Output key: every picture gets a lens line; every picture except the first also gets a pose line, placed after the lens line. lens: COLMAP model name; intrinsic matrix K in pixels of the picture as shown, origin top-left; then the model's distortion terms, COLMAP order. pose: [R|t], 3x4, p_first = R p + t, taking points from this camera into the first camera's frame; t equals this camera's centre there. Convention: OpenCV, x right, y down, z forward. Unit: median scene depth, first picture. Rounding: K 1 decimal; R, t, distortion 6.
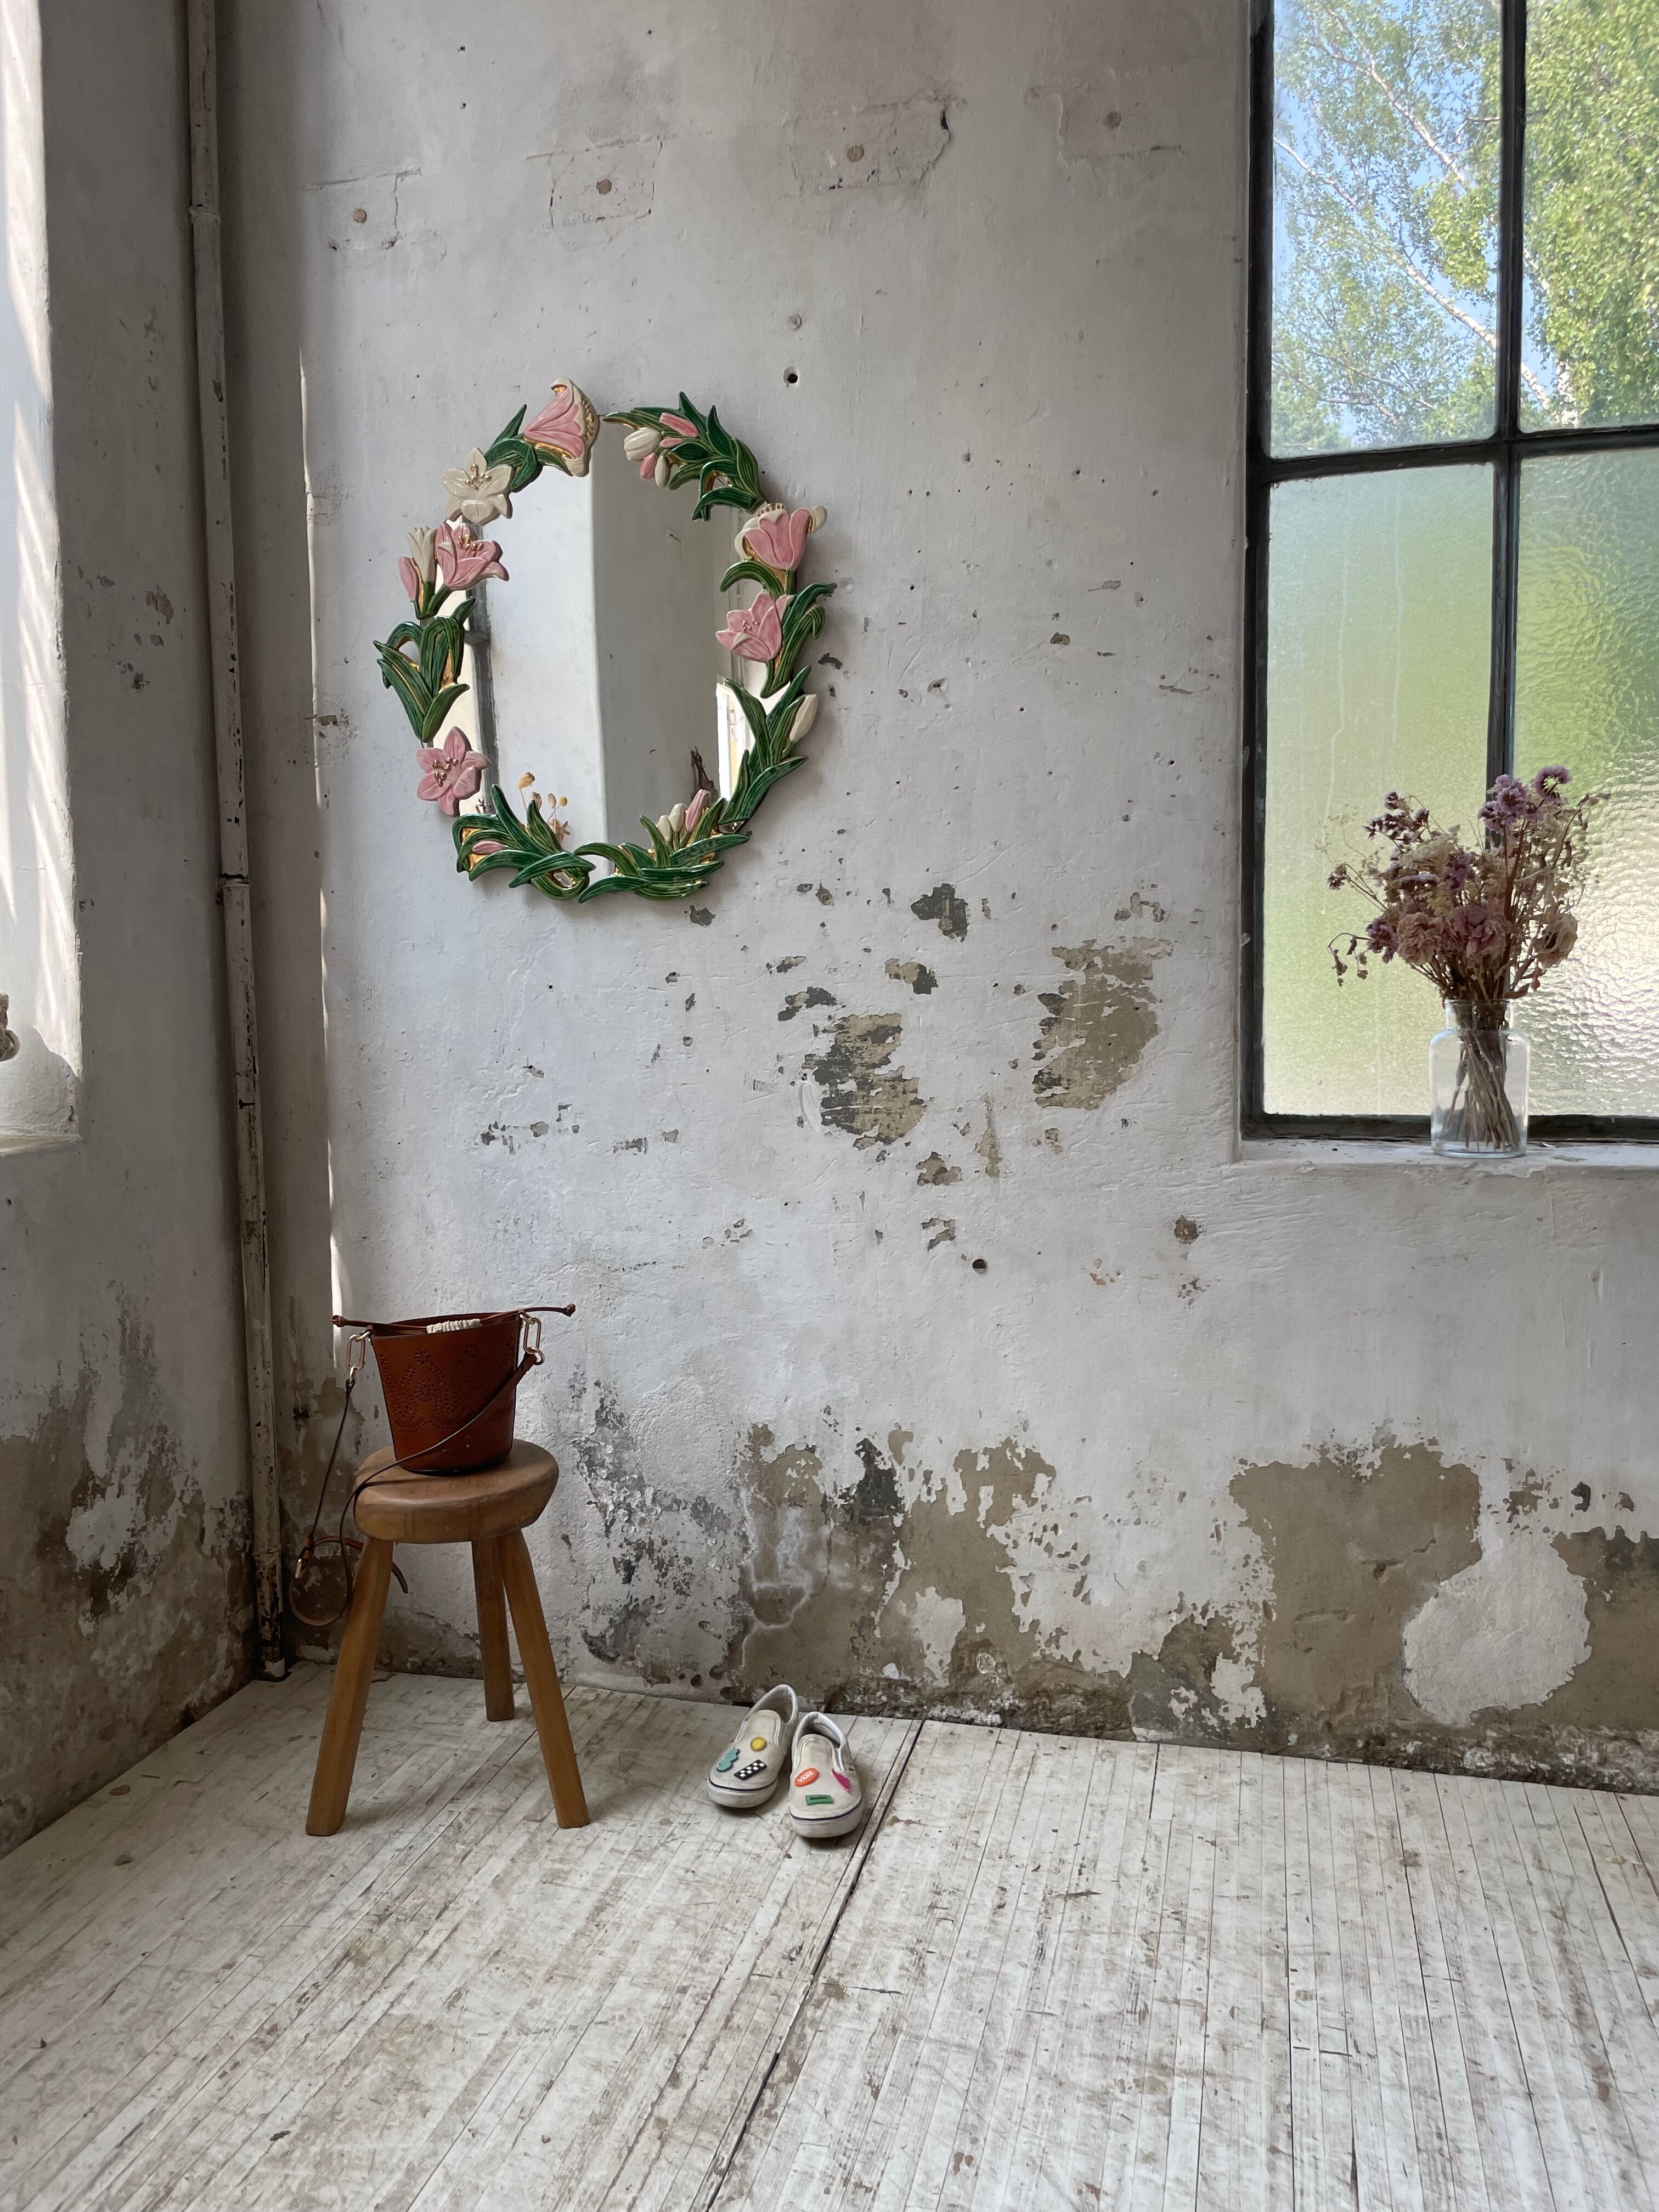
lens RADIAL K [[1689.1, 0, 849.2], [0, 1689.1, 1111.1], [0, 0, 1]] dist [0.094608, -0.135801]
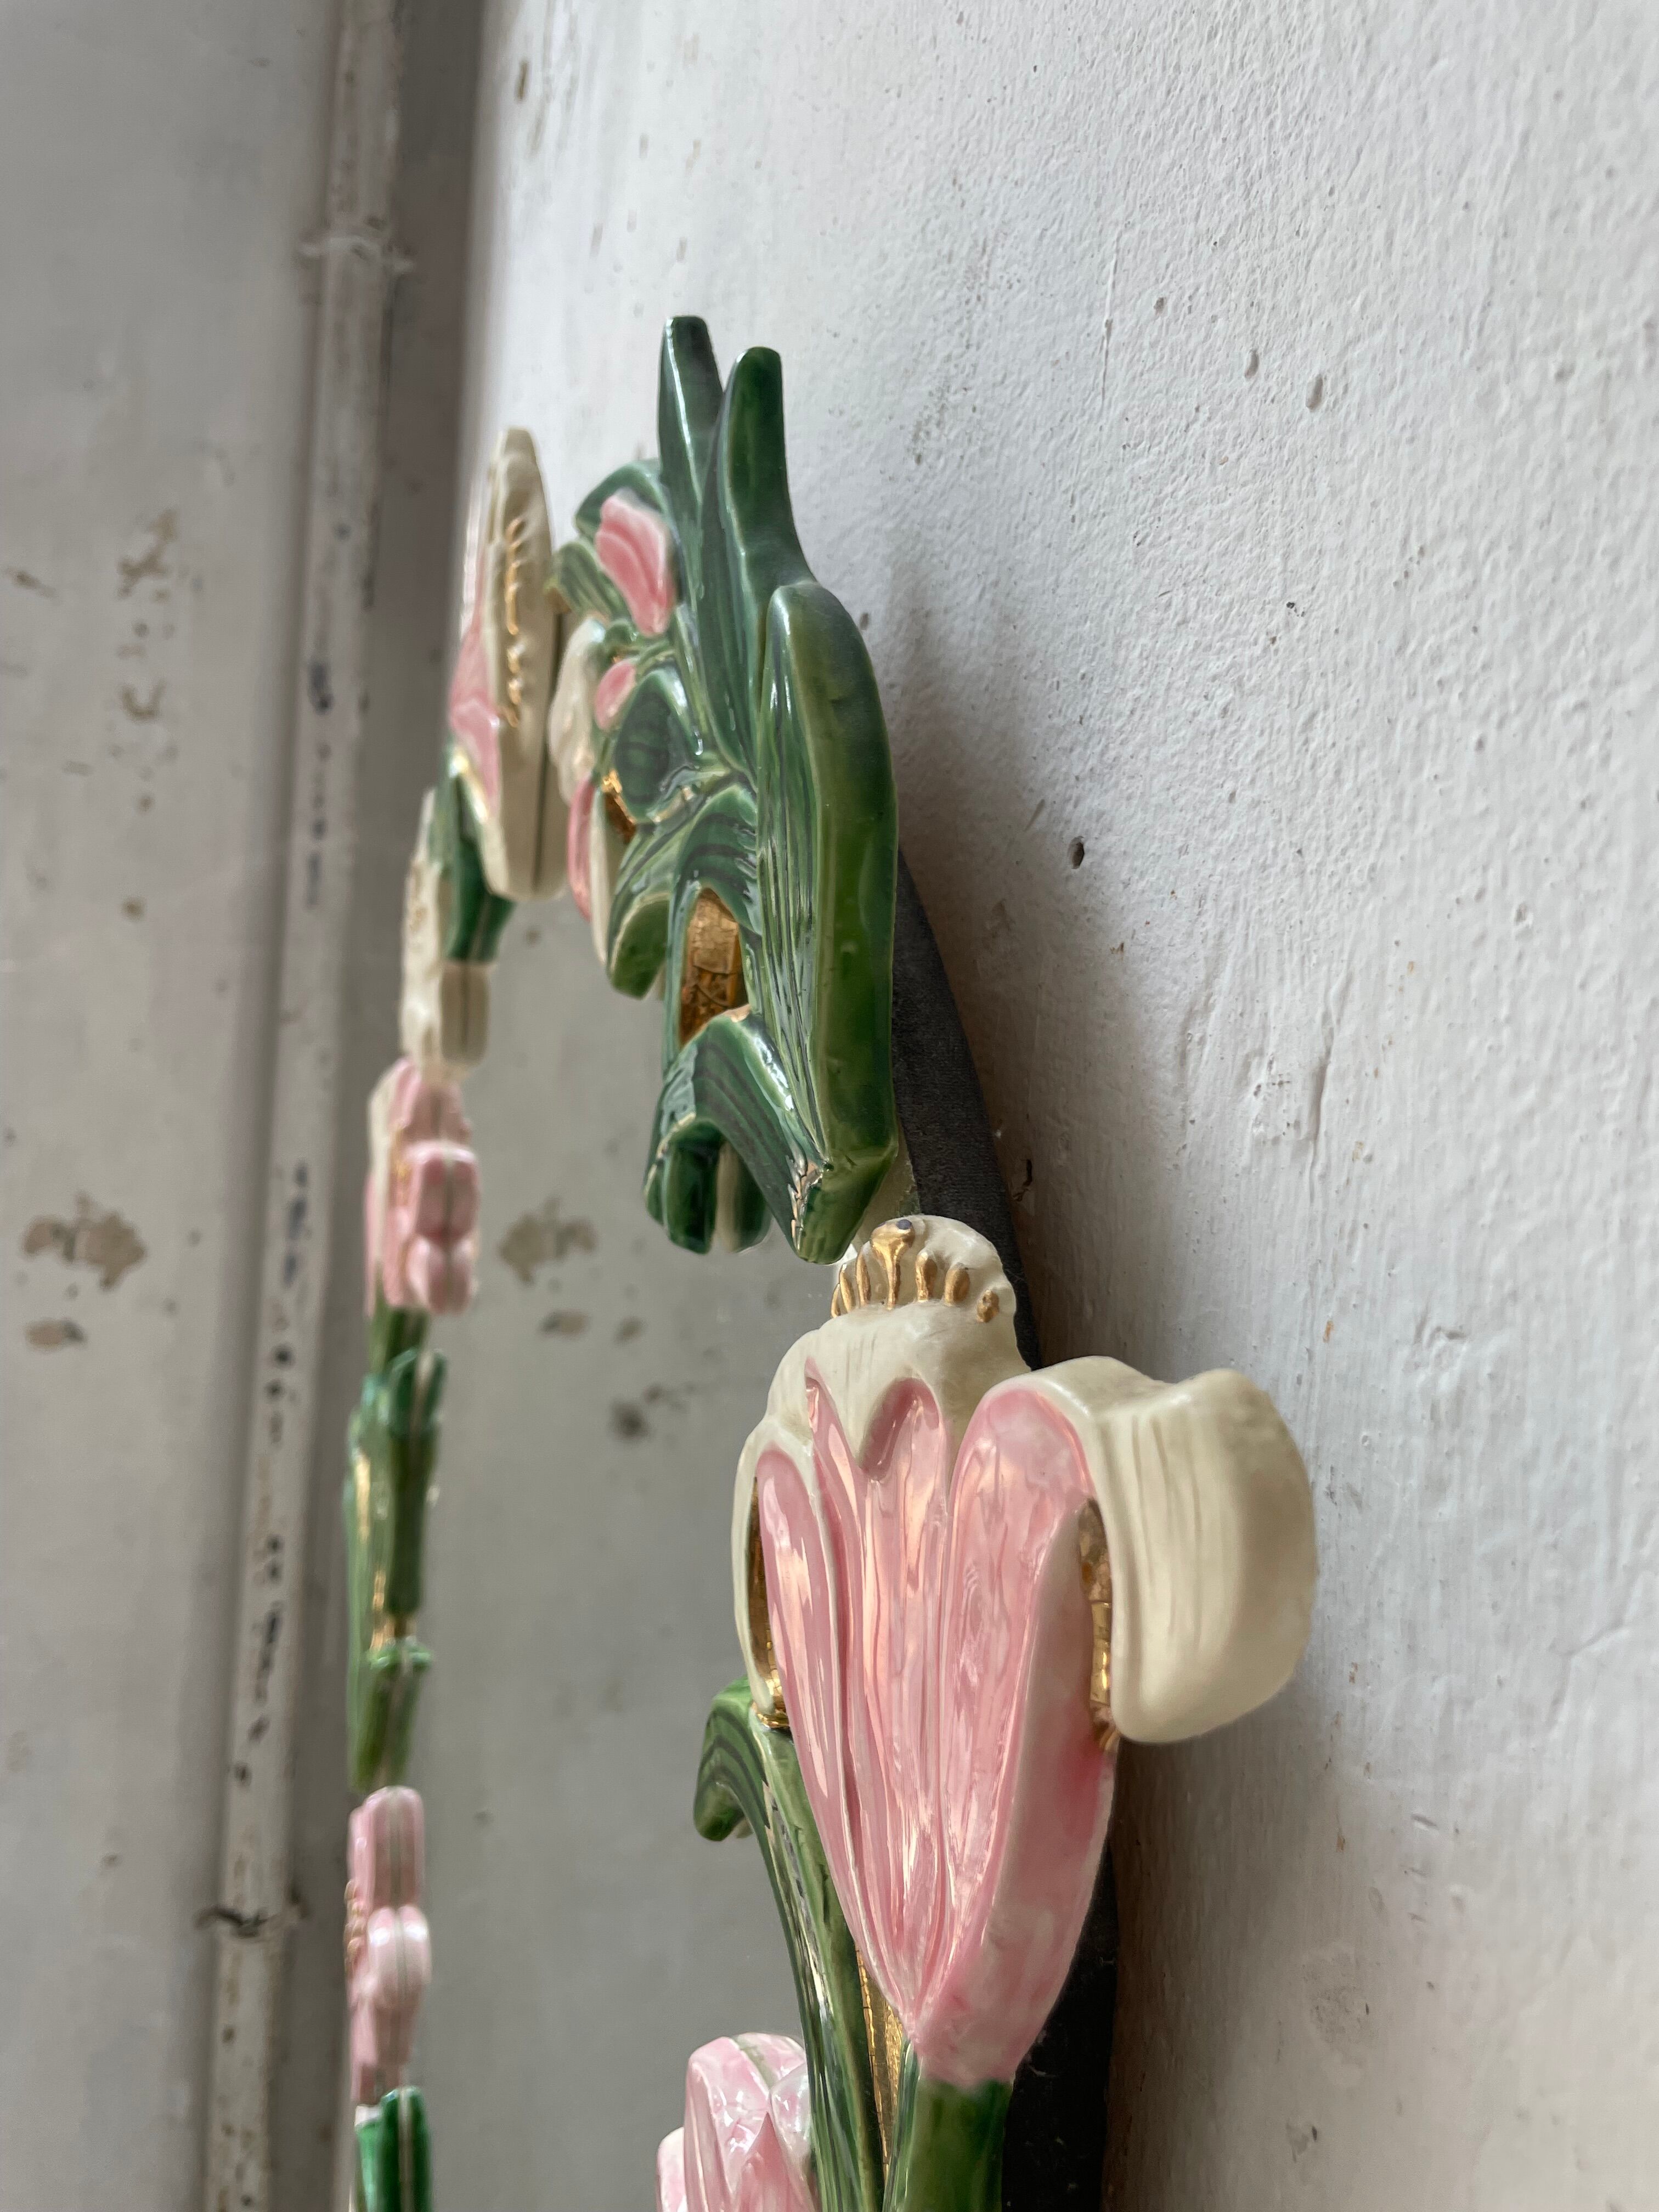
lens RADIAL K [[1719.4, 0, 824.0], [0, 1719.4, 1097.8], [0, 0, 1]] dist [0.068667, -0.129442]
pose [[0.547478, 0.069219, -0.833952, 0.027134], [-0.136718, 0.990581, -0.007534, -0.354103], [0.825576, 0.118141, 0.551785, 0.926272]]
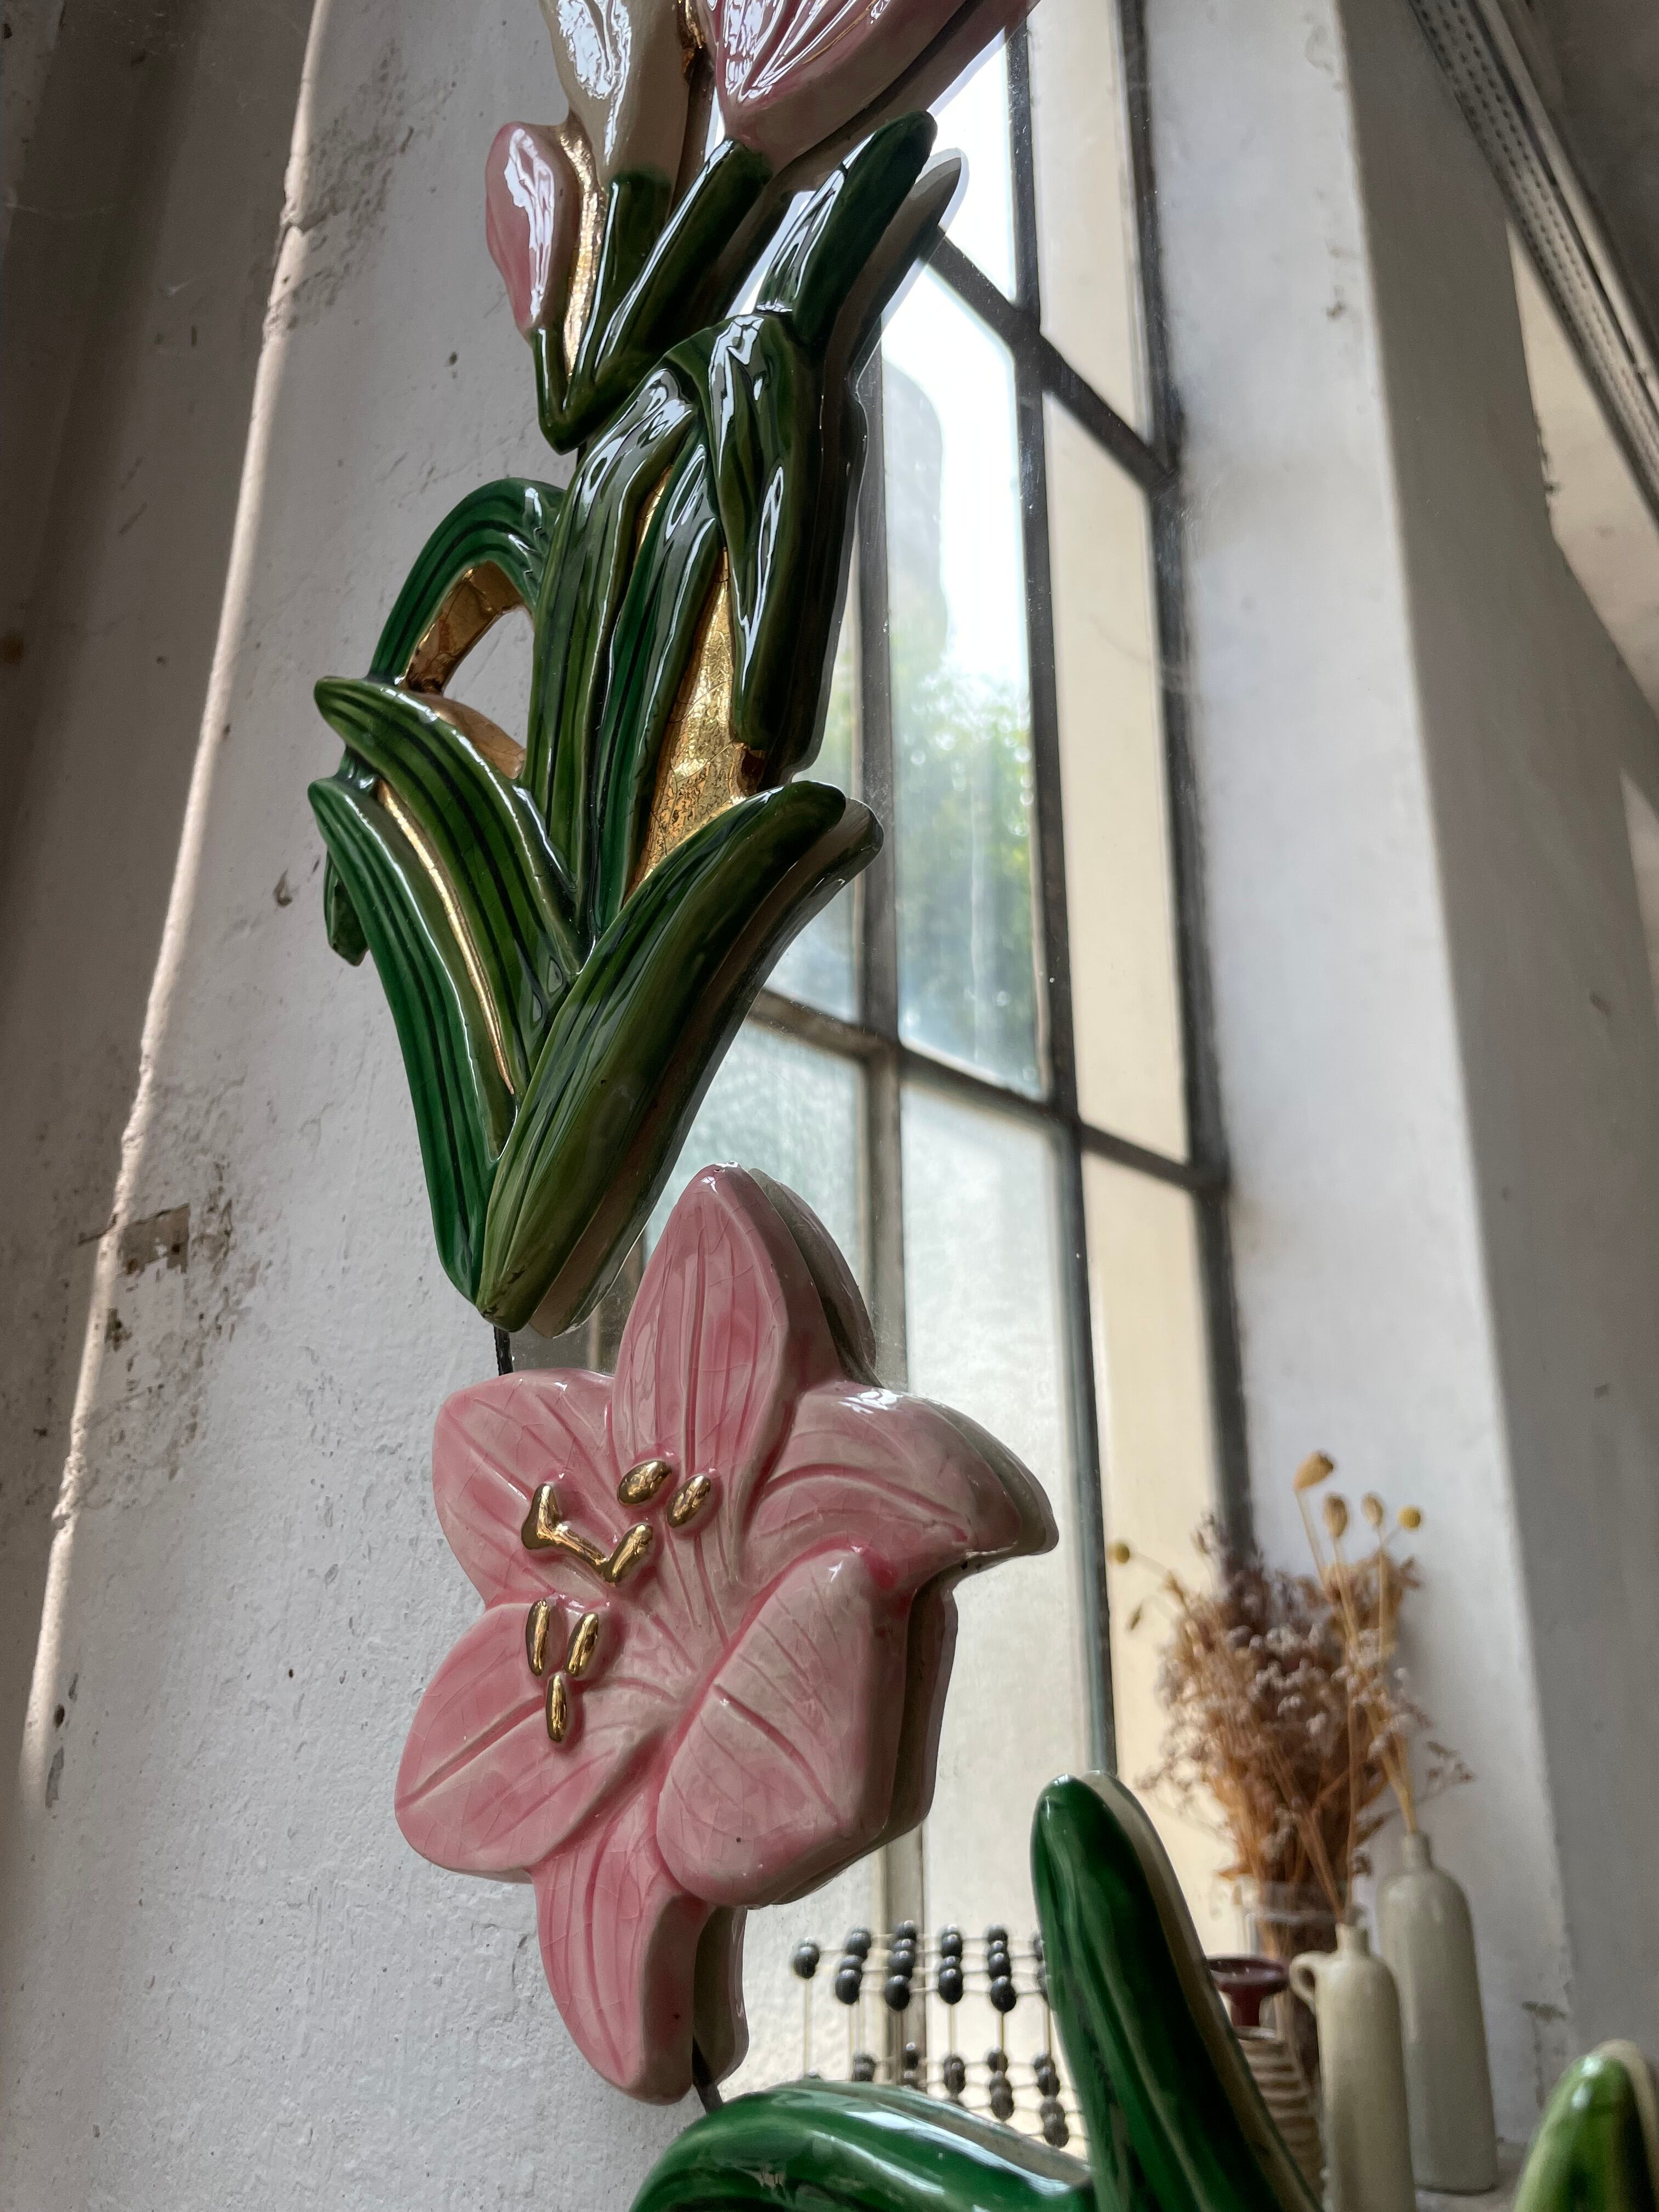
lens RADIAL K [[1706.0, 0, 828.5], [0, 1706.0, 1118.3], [0, 0, 1]] dist [0.077083, -0.128745]
pose [[0.901433, -0.094998, -0.422368, -0.187259], [-0.069244, 0.931428, -0.357277, -0.197686], [0.427346, 0.351308, 0.833042, 0.946135]]
